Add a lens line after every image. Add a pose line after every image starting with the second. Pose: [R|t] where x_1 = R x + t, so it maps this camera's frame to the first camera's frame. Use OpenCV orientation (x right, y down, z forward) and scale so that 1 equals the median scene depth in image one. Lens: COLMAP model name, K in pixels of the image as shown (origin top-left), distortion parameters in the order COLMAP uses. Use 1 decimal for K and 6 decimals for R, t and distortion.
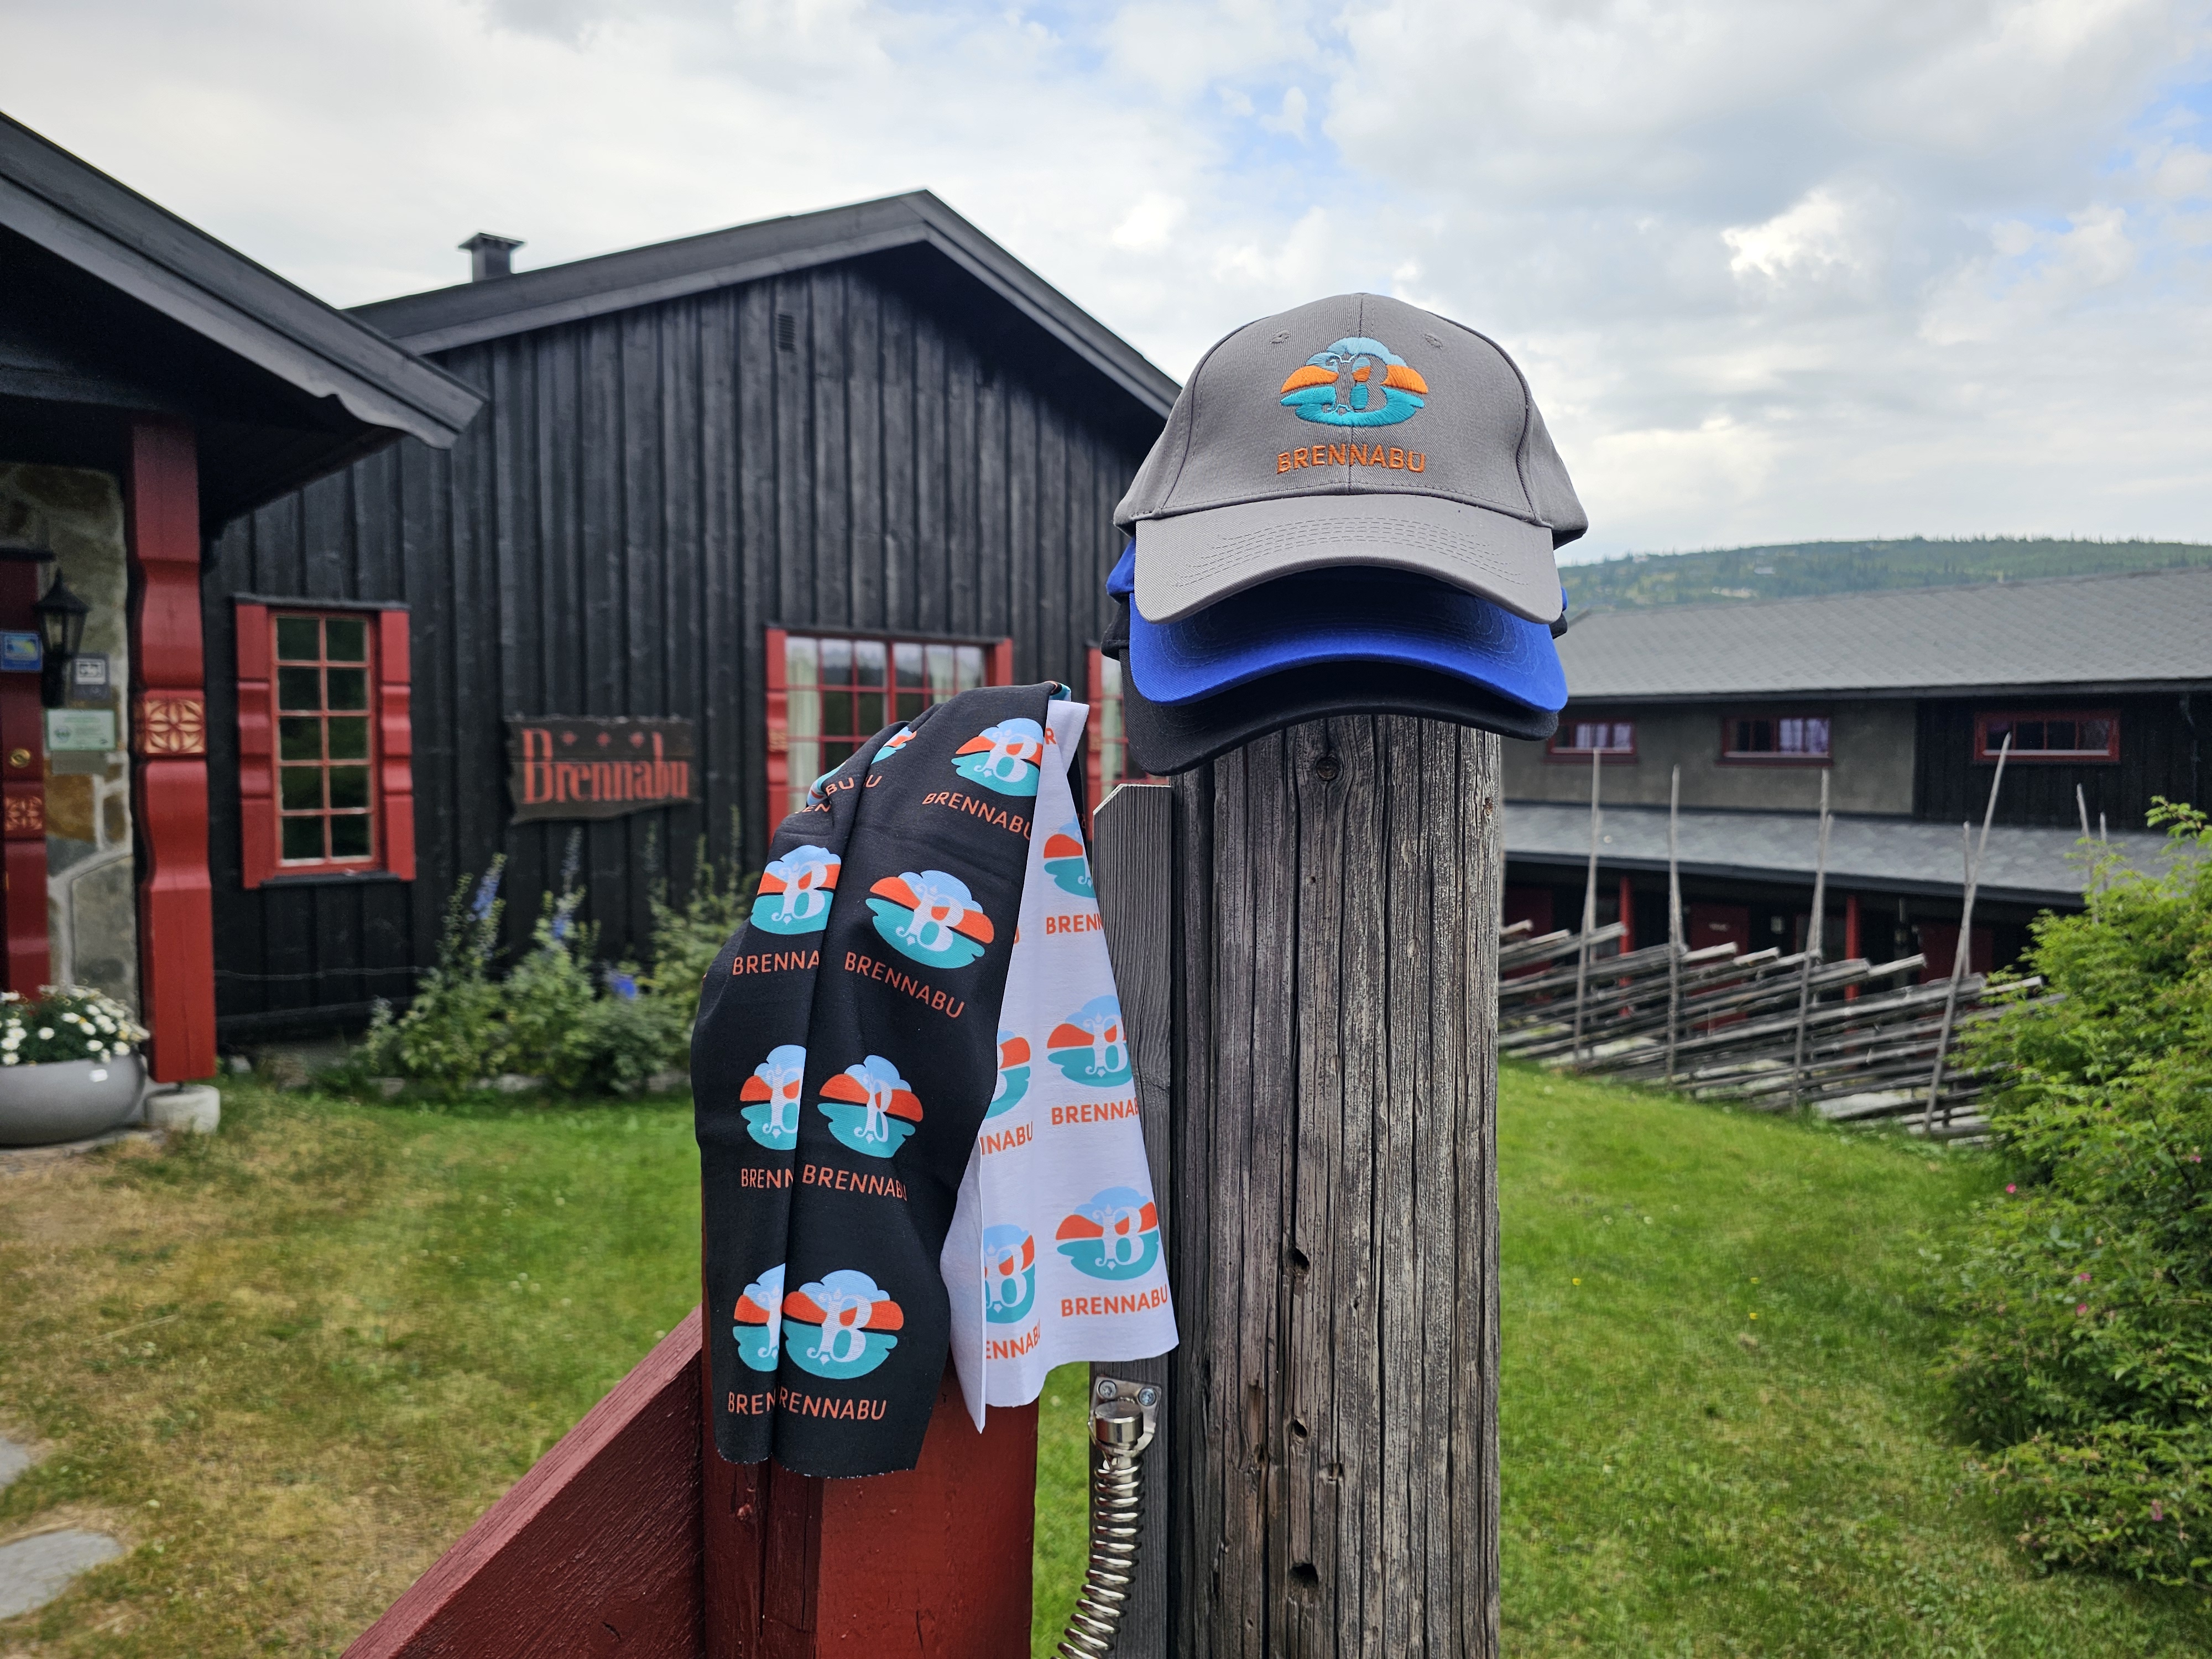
lens RADIAL K [[1451.2, 0, 1109.4], [0, 1451.2, 816.1], [0, 0, 1]] dist [0.026302, -0.027997]
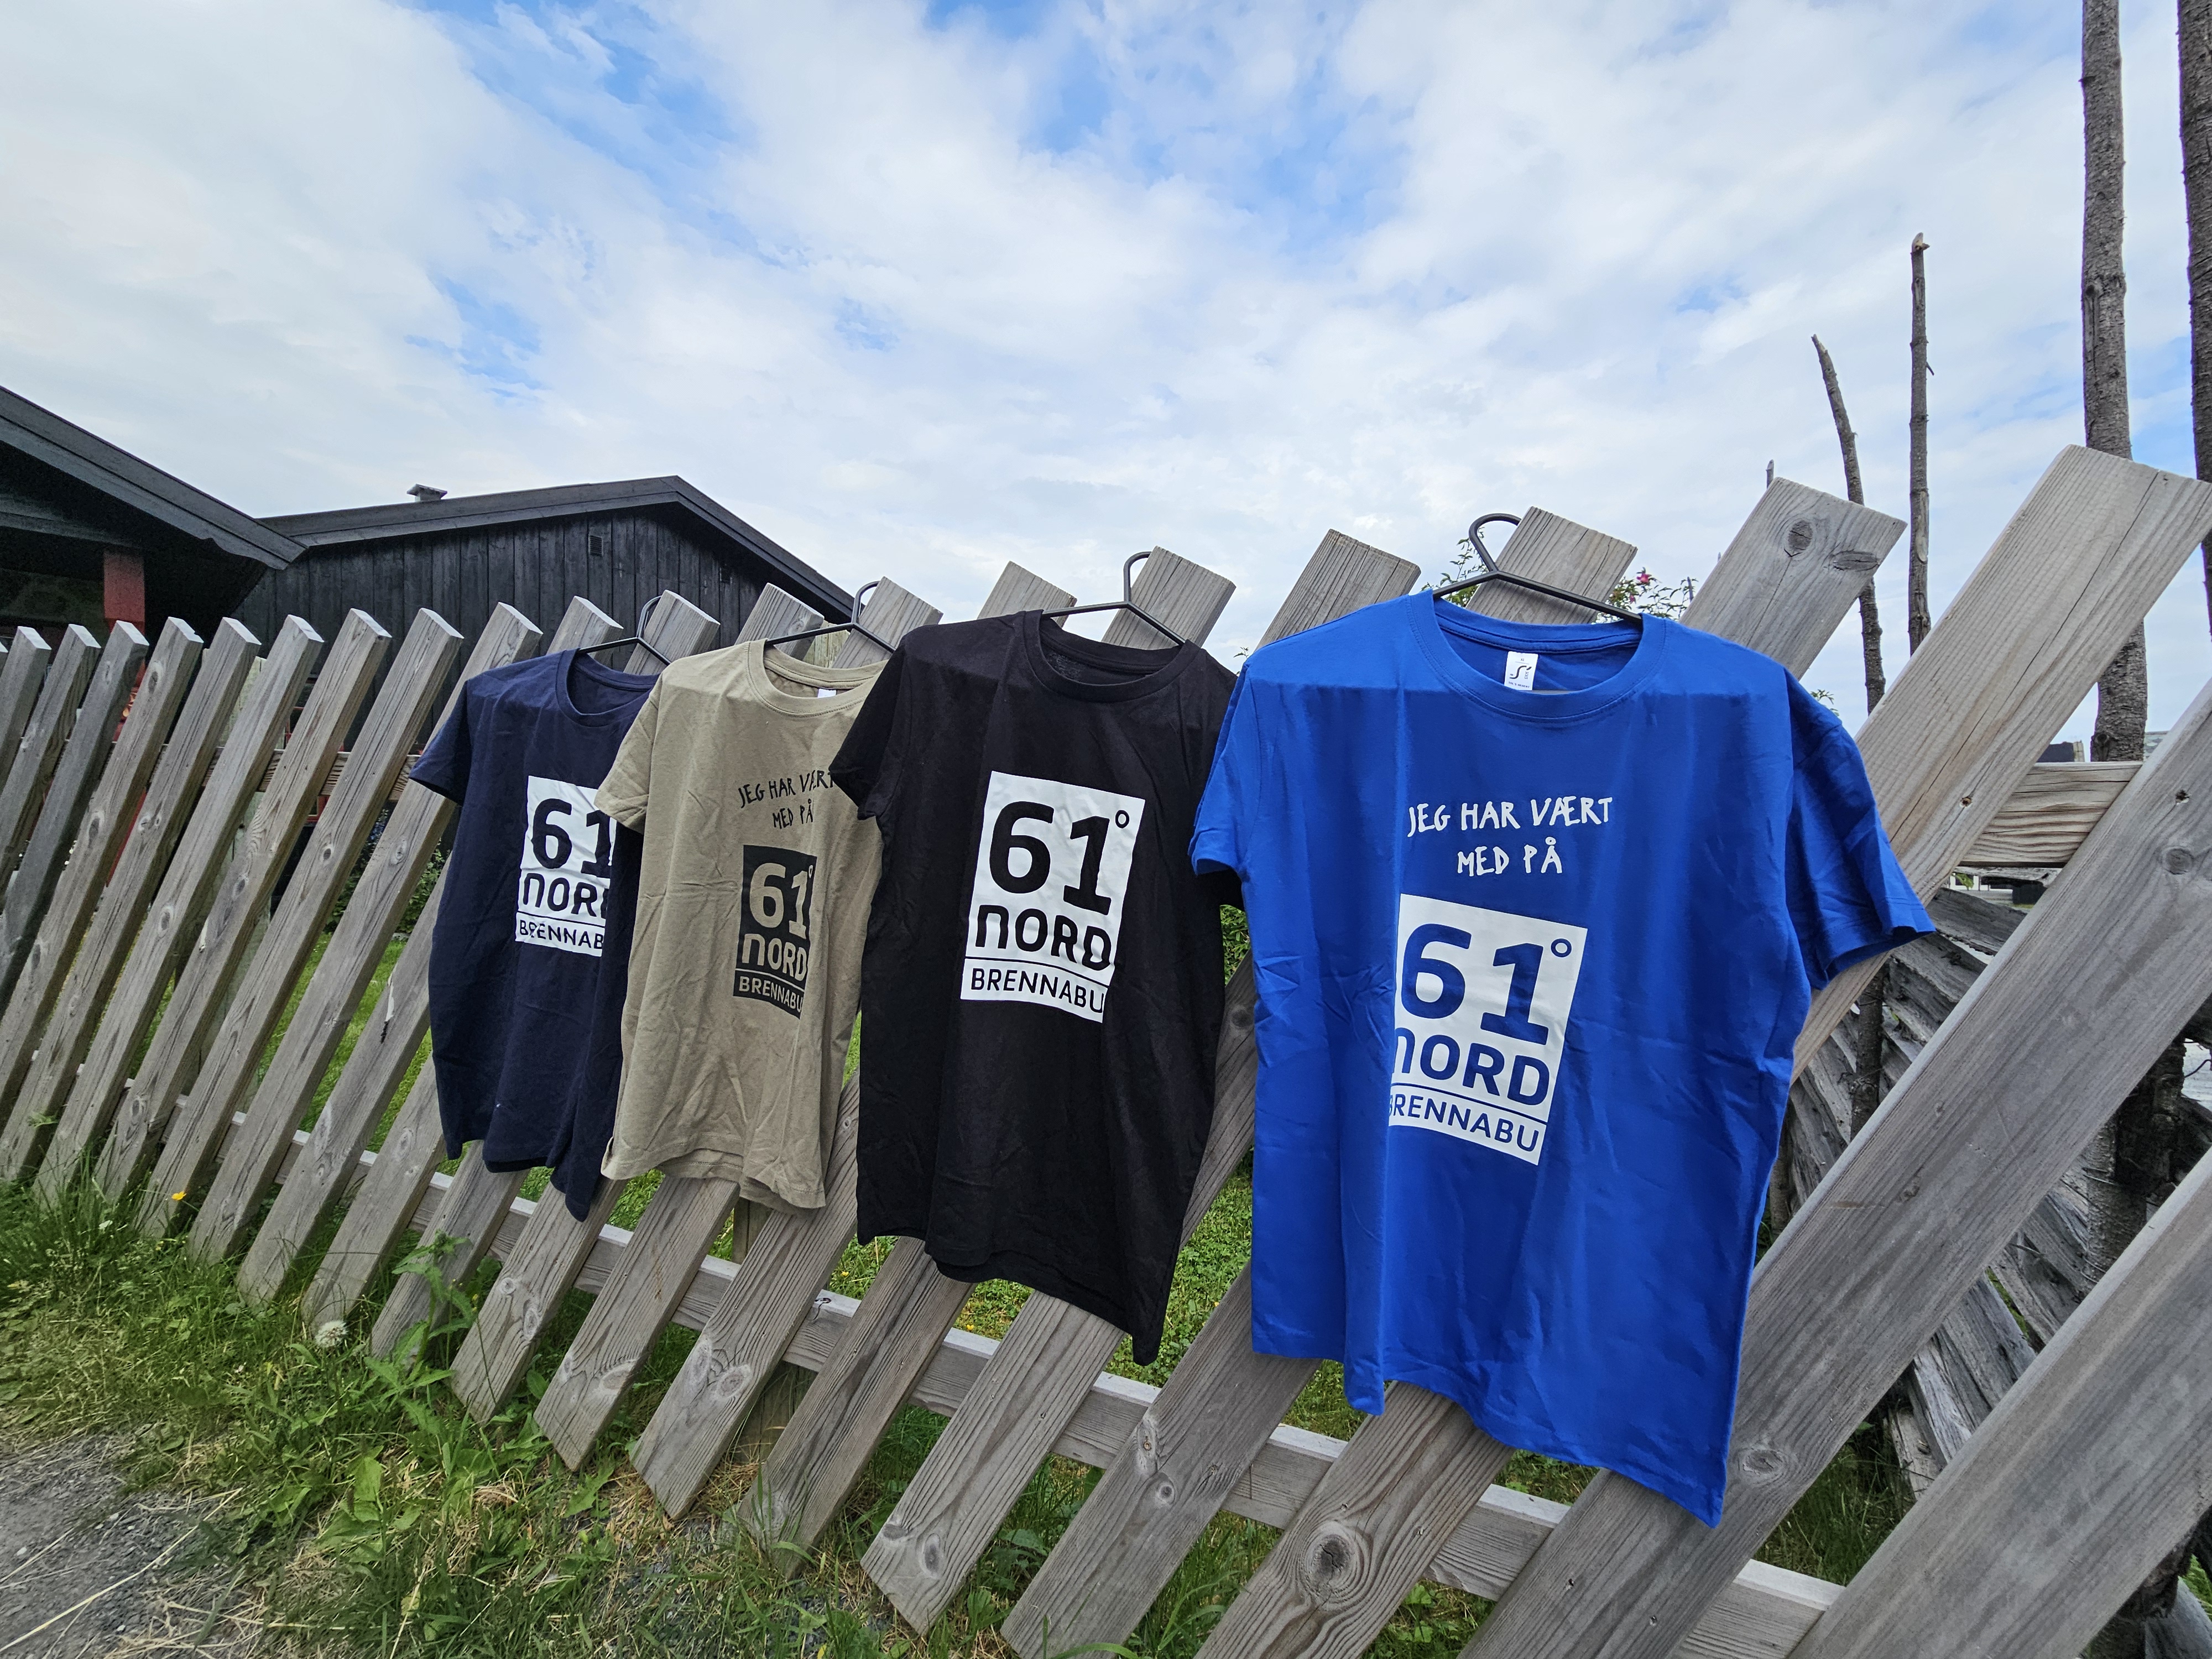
lens RADIAL K [[877.0, 0, 1114.2], [0, 877.0, 842.0], [0, 0, 1]] dist [-0.007606, 0.002450]
pose [[0.990254, 0.001015, 0.139271, 0.353926], [0.005271, 0.998984, -0.044755, 0.125672], [-0.139175, 0.045053, 0.989242, -0.231563]]
